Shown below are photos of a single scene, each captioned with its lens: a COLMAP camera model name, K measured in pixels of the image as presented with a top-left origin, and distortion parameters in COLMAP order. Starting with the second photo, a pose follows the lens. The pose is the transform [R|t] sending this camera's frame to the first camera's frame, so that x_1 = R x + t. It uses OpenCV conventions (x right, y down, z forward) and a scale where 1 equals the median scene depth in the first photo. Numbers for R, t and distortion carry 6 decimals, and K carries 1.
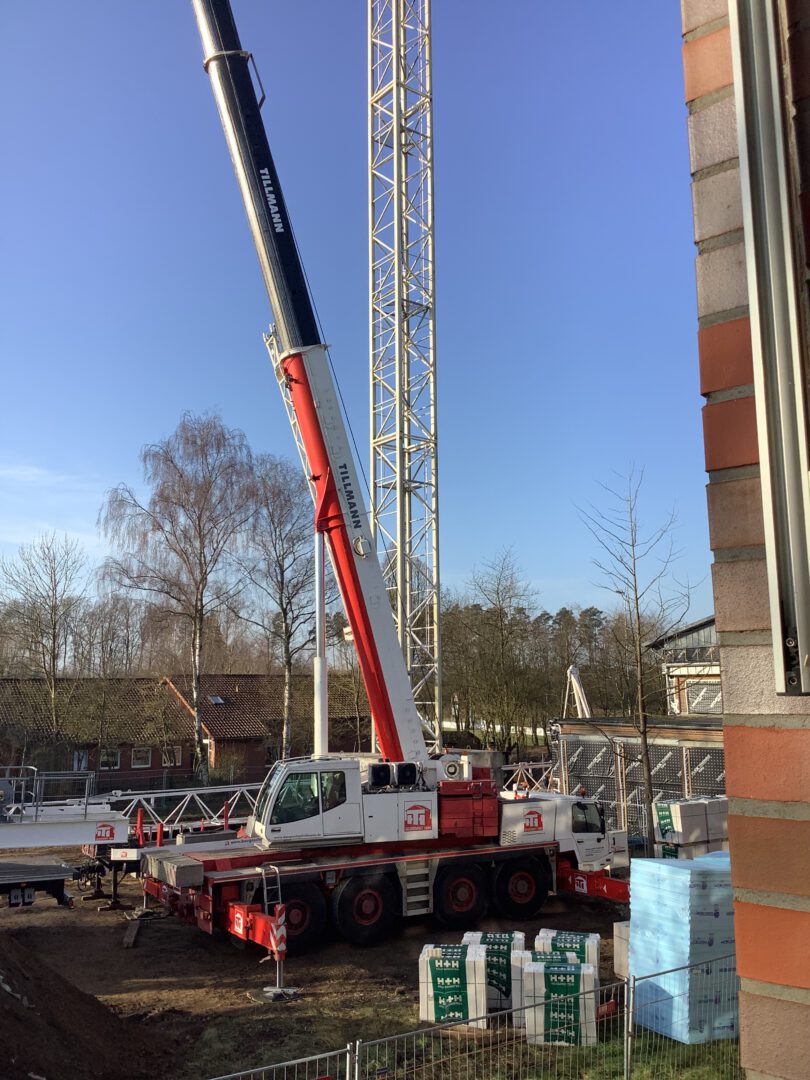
lens RADIAL K [[975.3, 0, 406.0], [0, 975.3, 536.7], [0, 0, 1]] dist [0.124538, -0.280967]
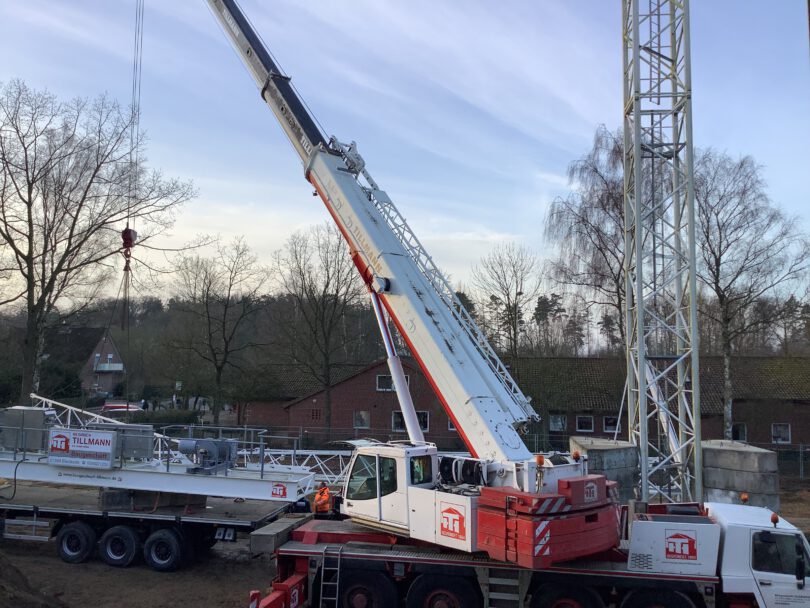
lens RADIAL K [[729.9, 0, 405.0], [0, 729.9, 304.0], [0, 0, 1]] dist [0.104251, -0.206167]
pose [[0.729378, -0.044457, -0.682665, 0.356343], [0.094675, 0.994844, 0.036367, 0.051280], [0.677528, -0.091156, 0.729826, 0.414109]]
